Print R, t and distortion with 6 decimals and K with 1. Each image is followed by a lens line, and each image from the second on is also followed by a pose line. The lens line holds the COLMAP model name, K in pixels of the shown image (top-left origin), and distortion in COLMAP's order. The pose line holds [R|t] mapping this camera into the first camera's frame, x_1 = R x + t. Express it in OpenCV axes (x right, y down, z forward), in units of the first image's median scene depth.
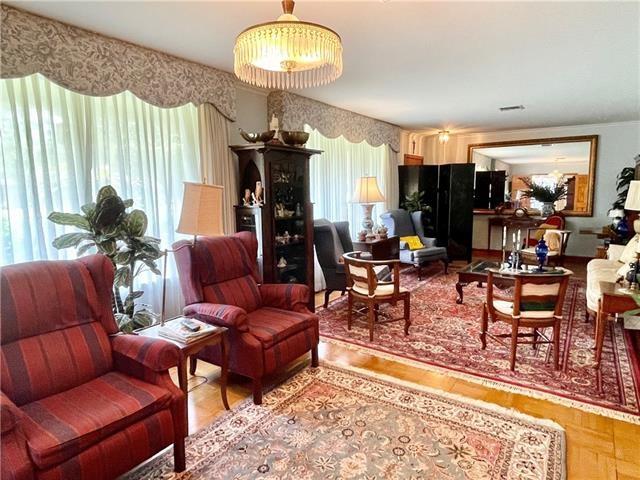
lens RADIAL K [[379.6, 0, 324.0], [0, 379.6, 238.4], [0, 0, 1]] dist [0.005700, 0.001996]
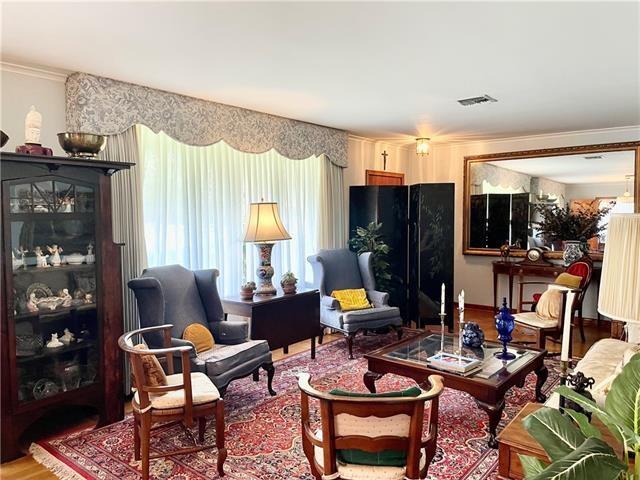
lens RADIAL K [[479.5, 0, 317.4], [0, 479.5, 240.8], [0, 0, 1]] dist [0.036991, -0.013234]
pose [[0.997525, 0.010269, -0.069565, 0.242917], [-0.015389, 0.997179, -0.073467, -0.029790], [0.068614, 0.074356, 0.994869, 0.145959]]
